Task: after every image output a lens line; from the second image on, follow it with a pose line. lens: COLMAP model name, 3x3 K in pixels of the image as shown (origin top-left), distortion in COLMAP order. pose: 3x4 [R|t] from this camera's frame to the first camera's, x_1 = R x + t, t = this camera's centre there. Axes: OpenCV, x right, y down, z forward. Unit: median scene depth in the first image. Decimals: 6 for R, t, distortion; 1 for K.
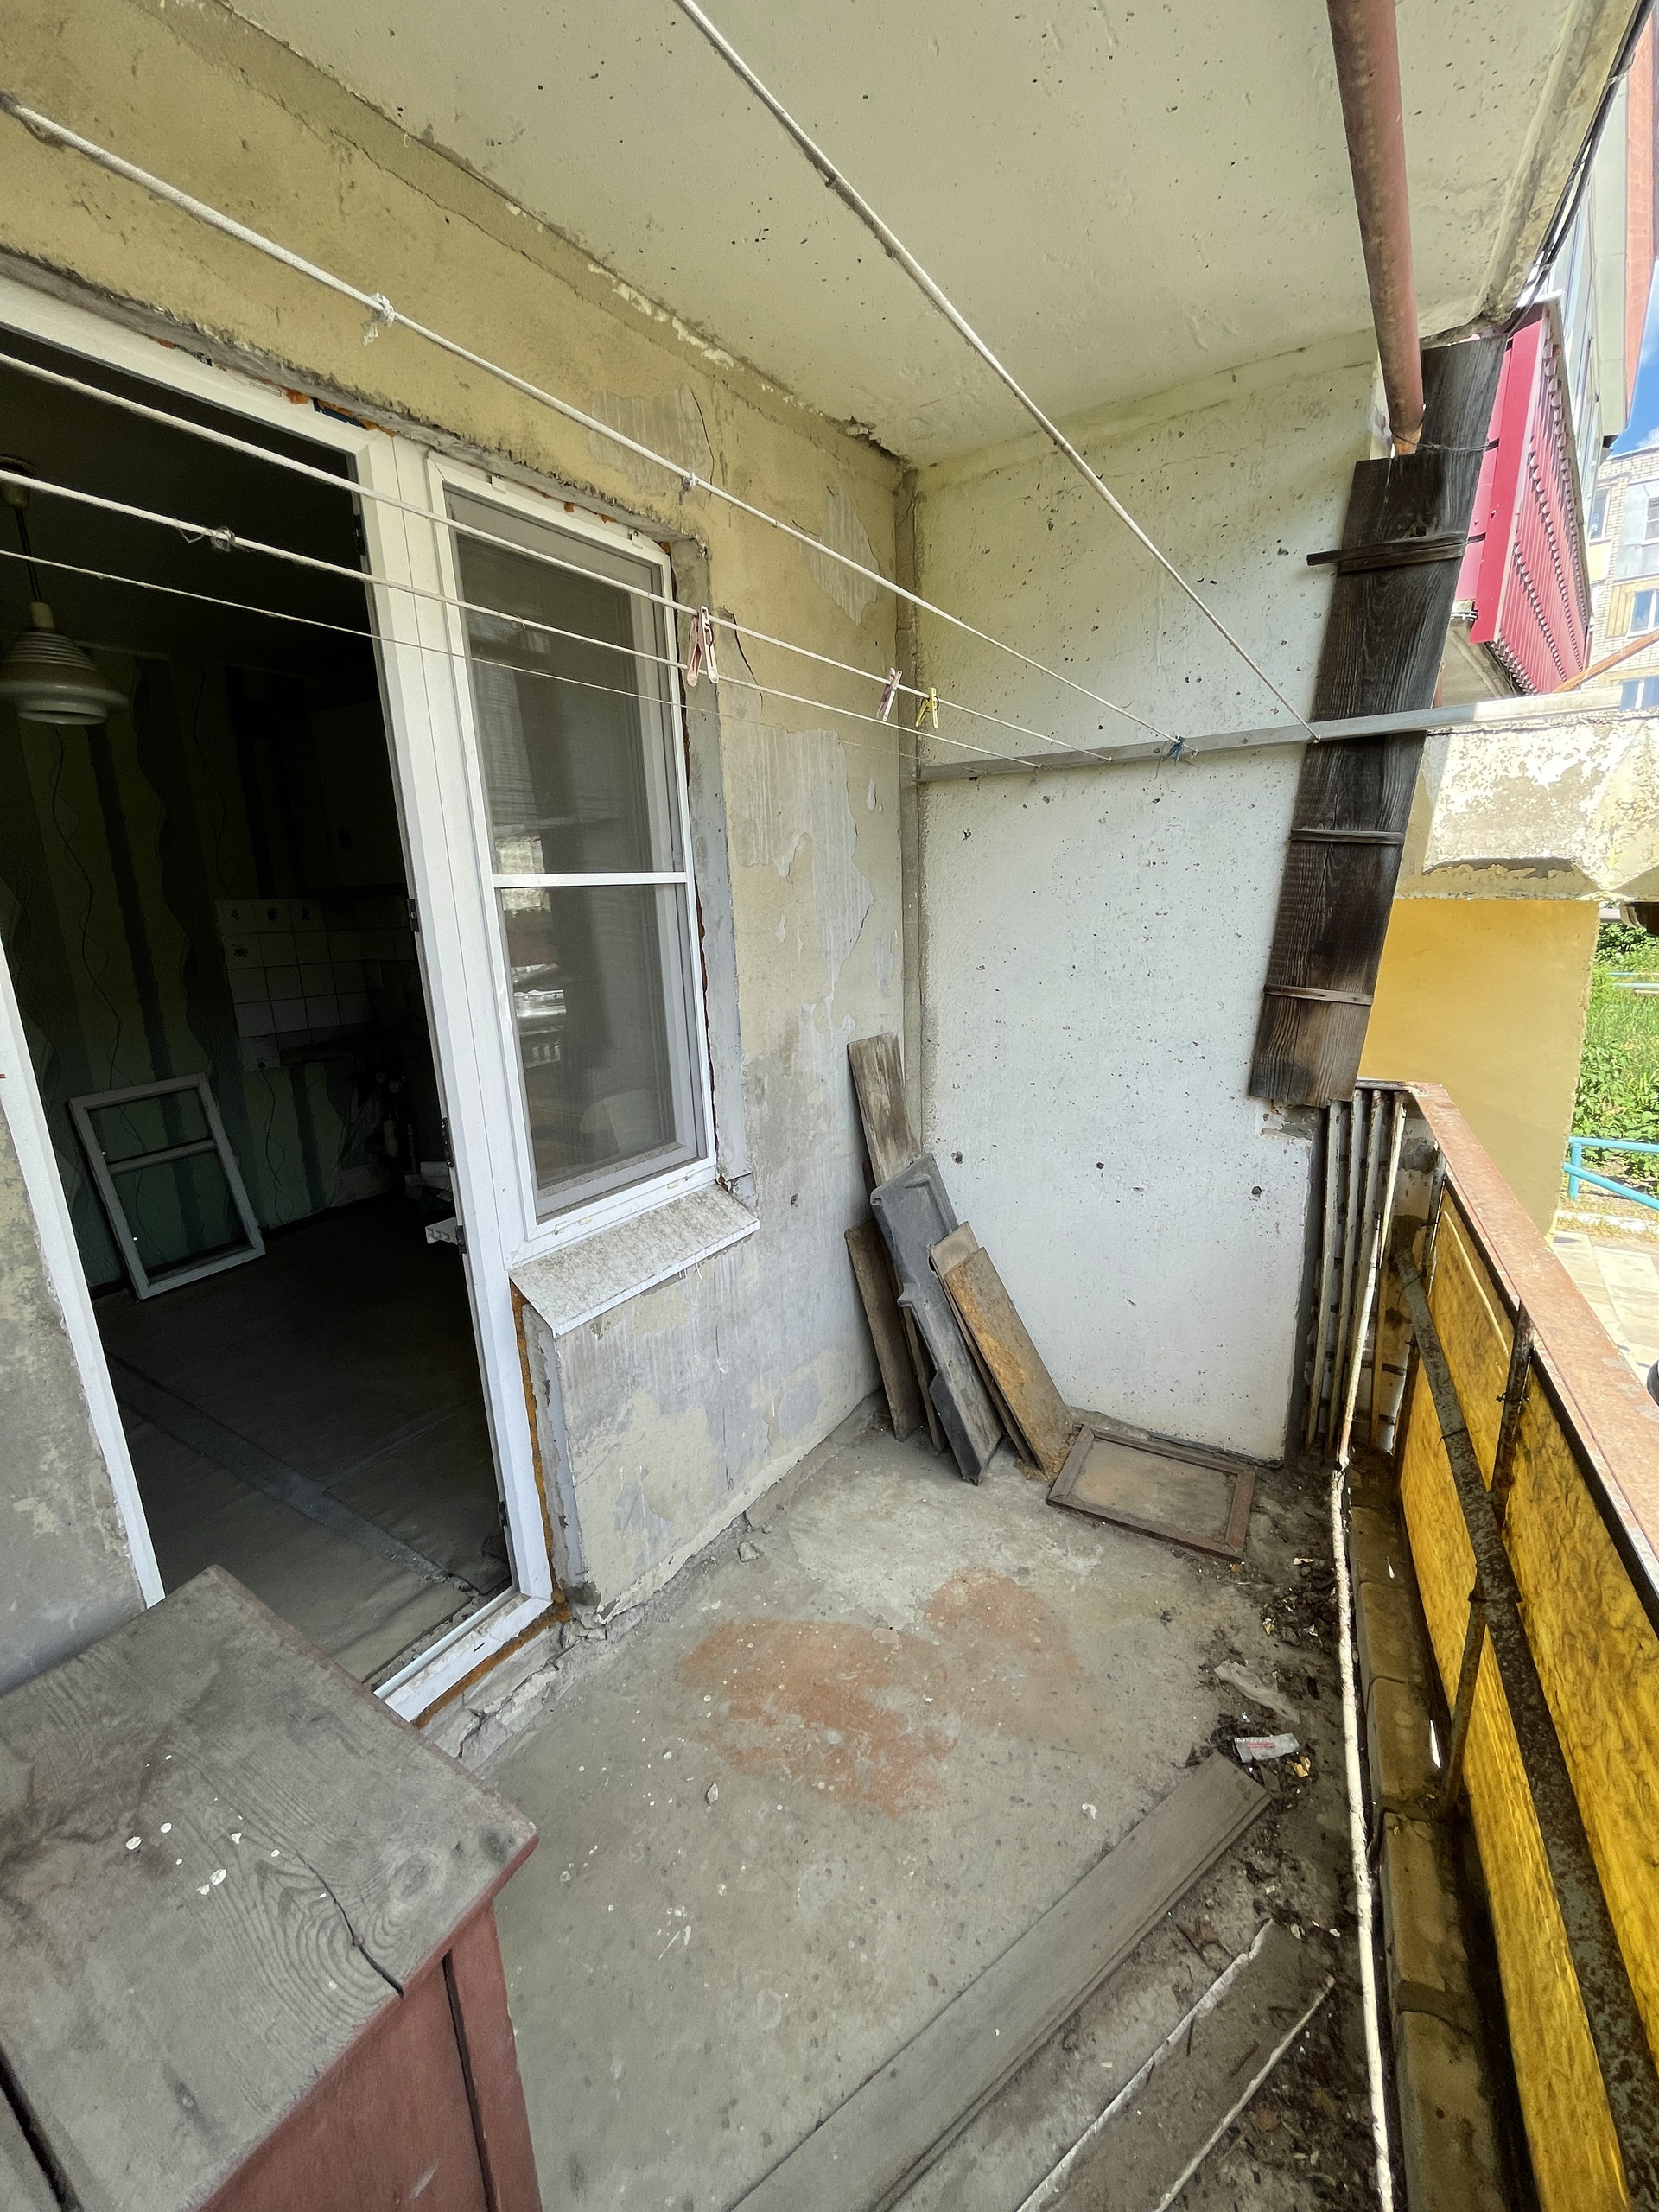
lens RADIAL K [[901.7, 0, 830.0], [0, 901.7, 1107.0], [0, 0, 1]] dist [-0.000297, -0.001148]
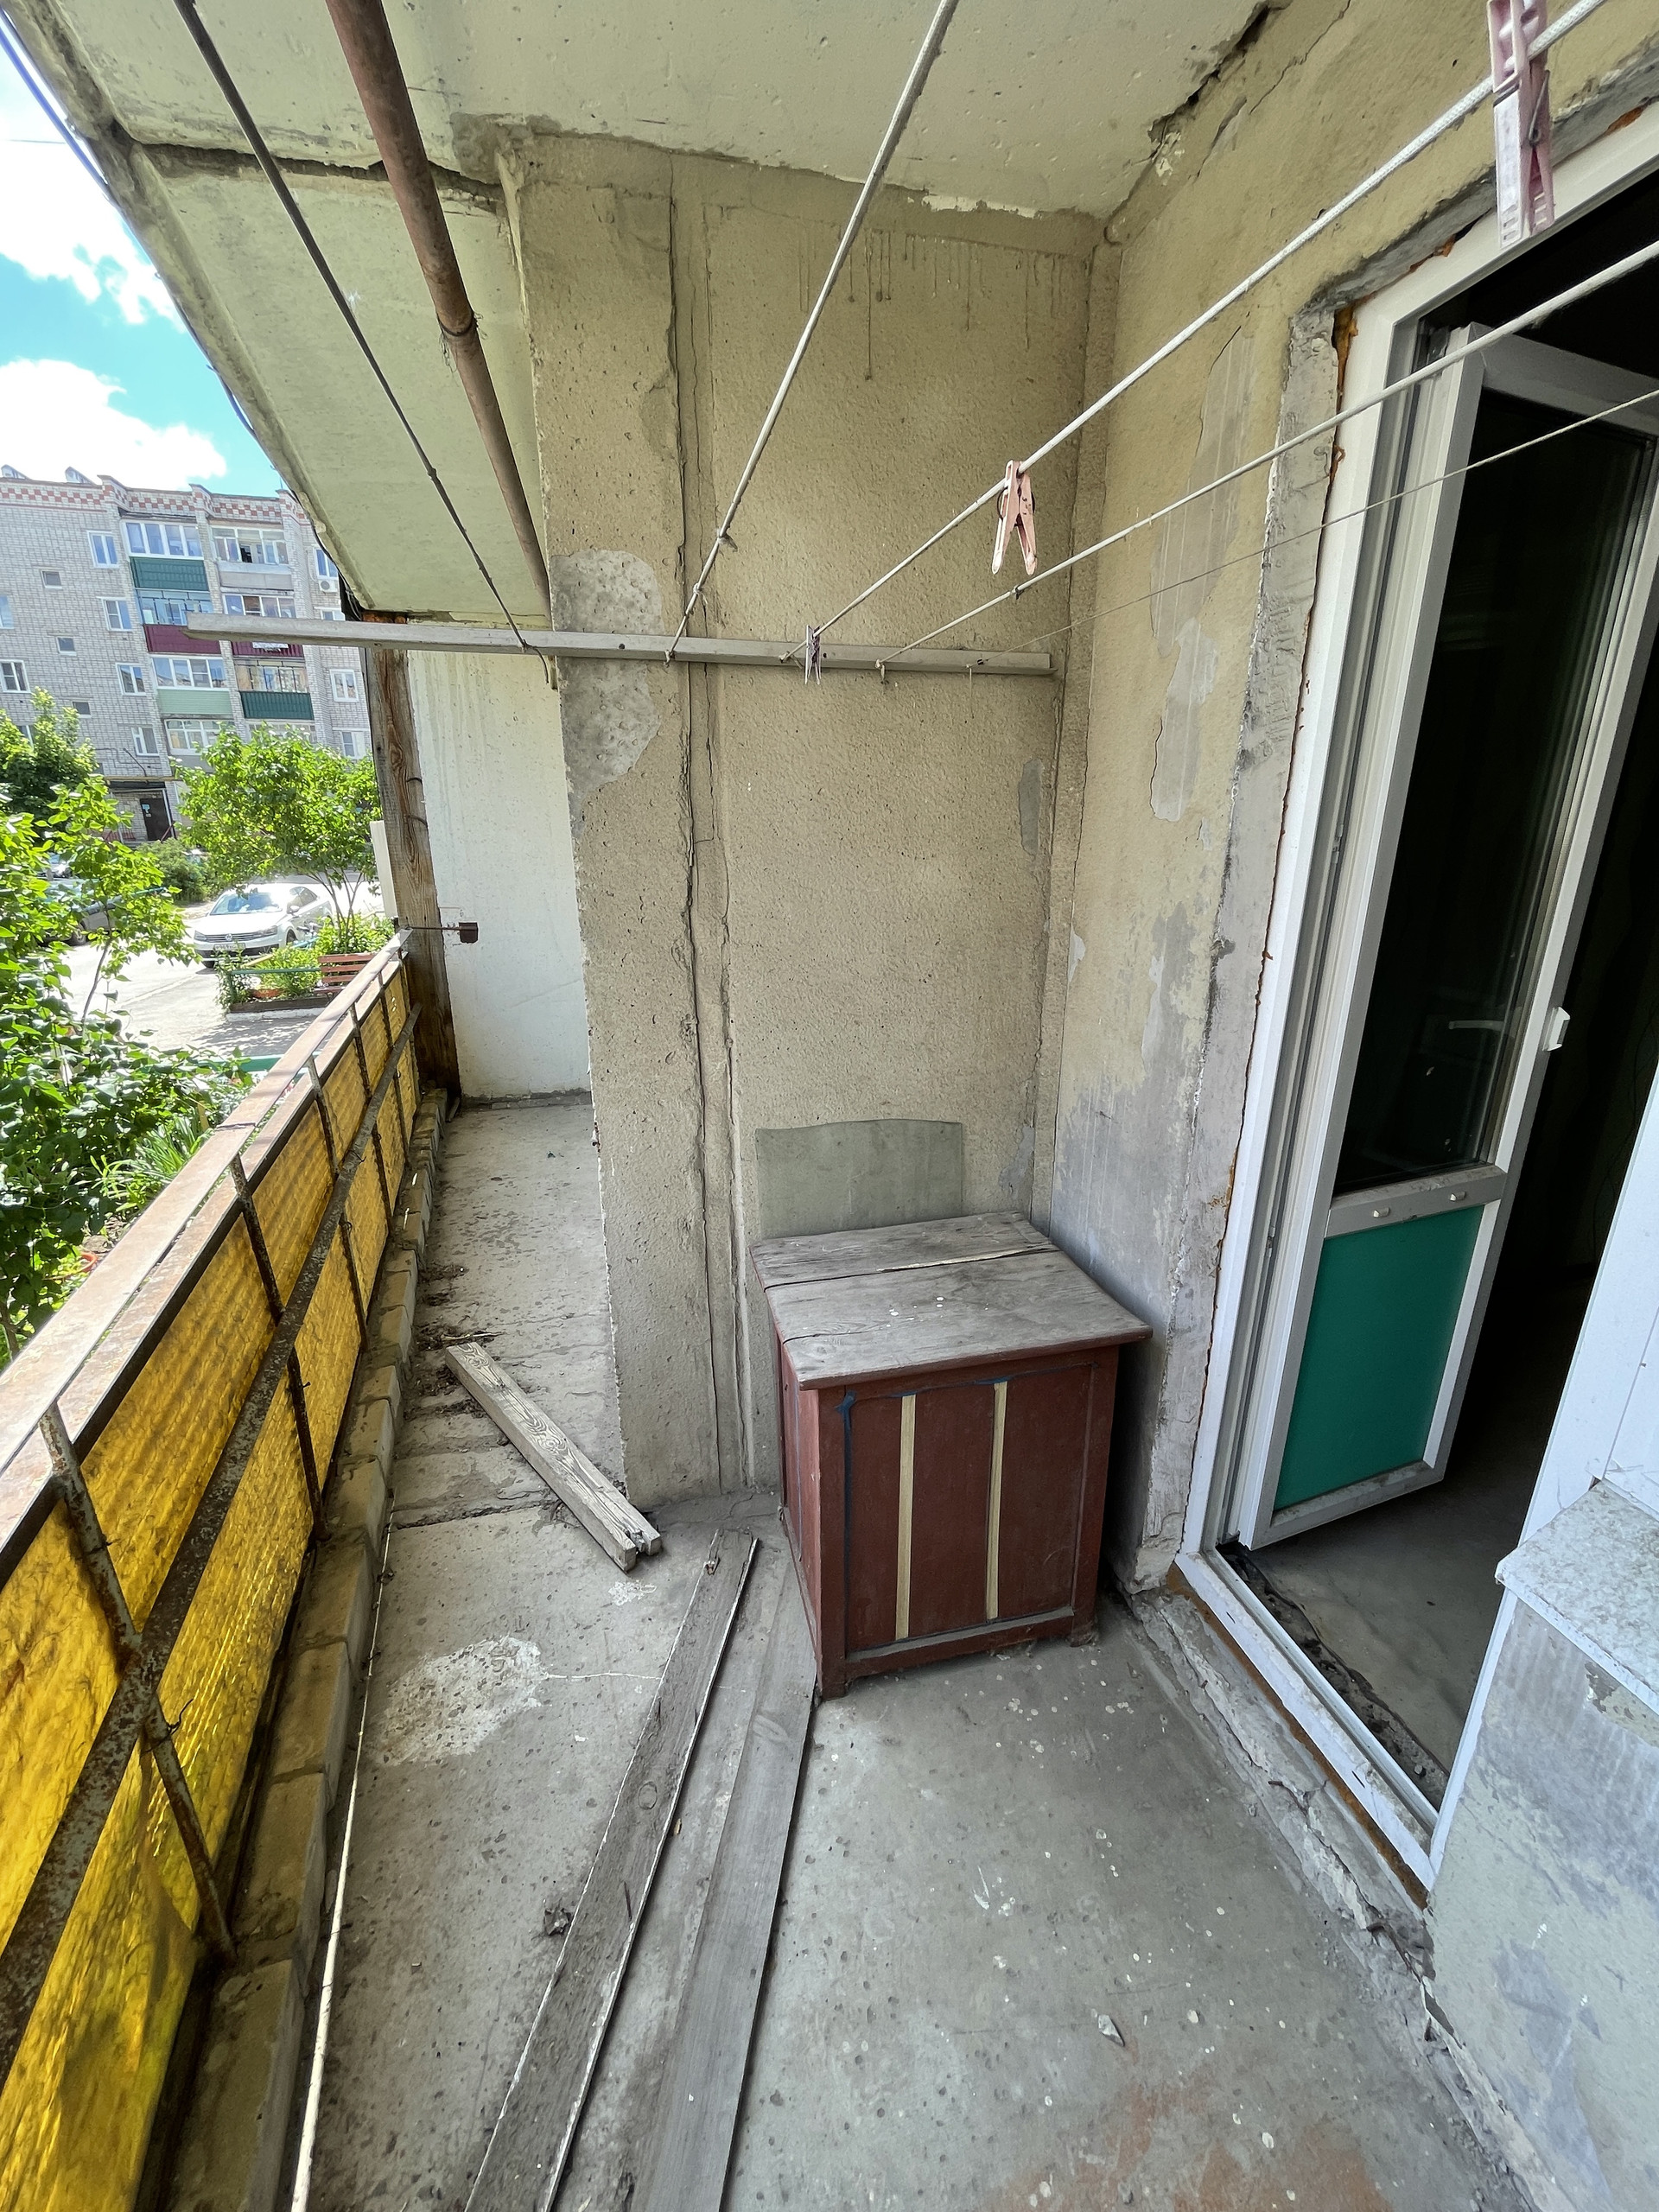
lens RADIAL K [[901.7, 0, 834.6], [0, 901.7, 1111.7], [0, 0, 1]] dist [-0.000297, -0.001148]
pose [[-0.685388, 0.259525, -0.680360, 0.407074], [-0.141062, 0.869313, 0.473706, -0.296622], [0.714384, 0.420645, -0.559207, 1.073011]]
